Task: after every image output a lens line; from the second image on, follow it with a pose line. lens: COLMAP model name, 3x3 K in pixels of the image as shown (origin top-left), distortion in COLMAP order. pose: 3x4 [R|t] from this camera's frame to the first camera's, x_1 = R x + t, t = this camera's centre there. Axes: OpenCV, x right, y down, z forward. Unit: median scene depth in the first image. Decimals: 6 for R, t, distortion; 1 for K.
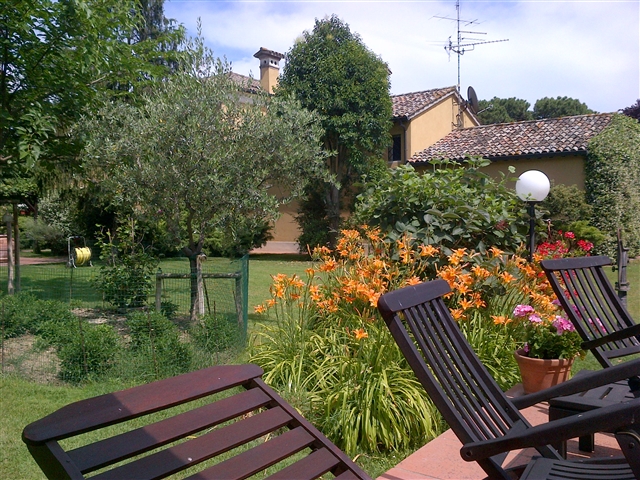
lens RADIAL K [[468.5, 0, 320.0], [0, 468.5, 240.0], [0, 0, 1]] dist [-0.003424, -0.001380]
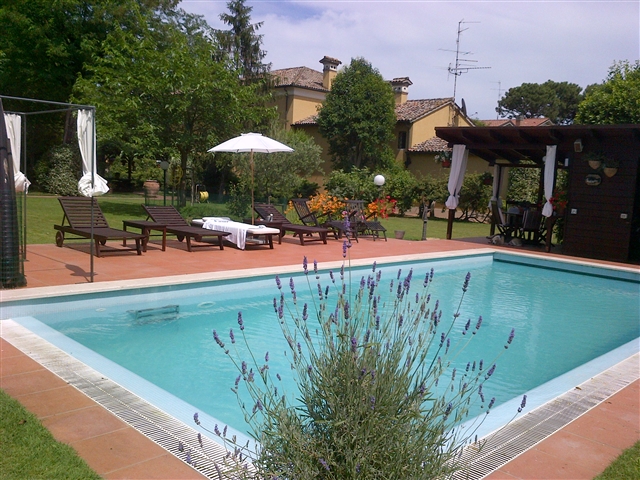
lens RADIAL K [[468.5, 0, 320.0], [0, 468.5, 240.0], [0, 0, 1]] dist [-0.003424, -0.001380]
pose [[0.985470, 0.086705, -0.146050, 0.143541], [-0.074219, 0.993273, 0.088886, 0.007339], [0.152774, -0.076755, 0.985276, -0.532067]]
